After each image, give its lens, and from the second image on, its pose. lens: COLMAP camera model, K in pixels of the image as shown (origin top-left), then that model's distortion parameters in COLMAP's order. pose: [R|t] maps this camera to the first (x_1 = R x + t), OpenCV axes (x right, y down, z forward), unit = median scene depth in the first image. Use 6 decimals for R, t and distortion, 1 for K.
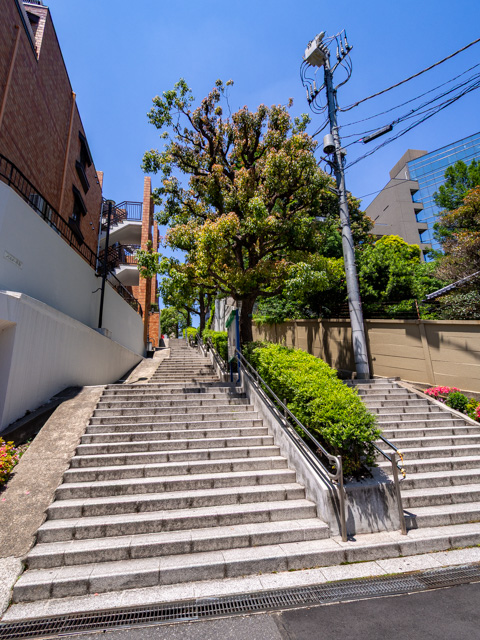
lens RADIAL K [[342.7, 0, 242.8], [0, 342.7, 317.6], [0, 0, 1]] dist [0.002749, -0.004661]
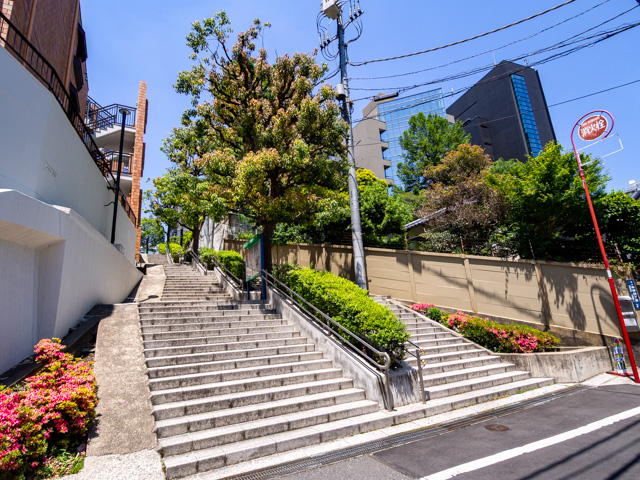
lens RADIAL K [[342.7, 0, 316.4], [0, 342.7, 240.8], [0, 0, 1]] dist [0.002749, -0.004661]
pose [[0.951089, 0.051932, 0.304520, -0.215613], [-0.056457, 0.998387, 0.006067, -0.019772], [-0.303714, -0.022963, 0.952486, -0.111934]]
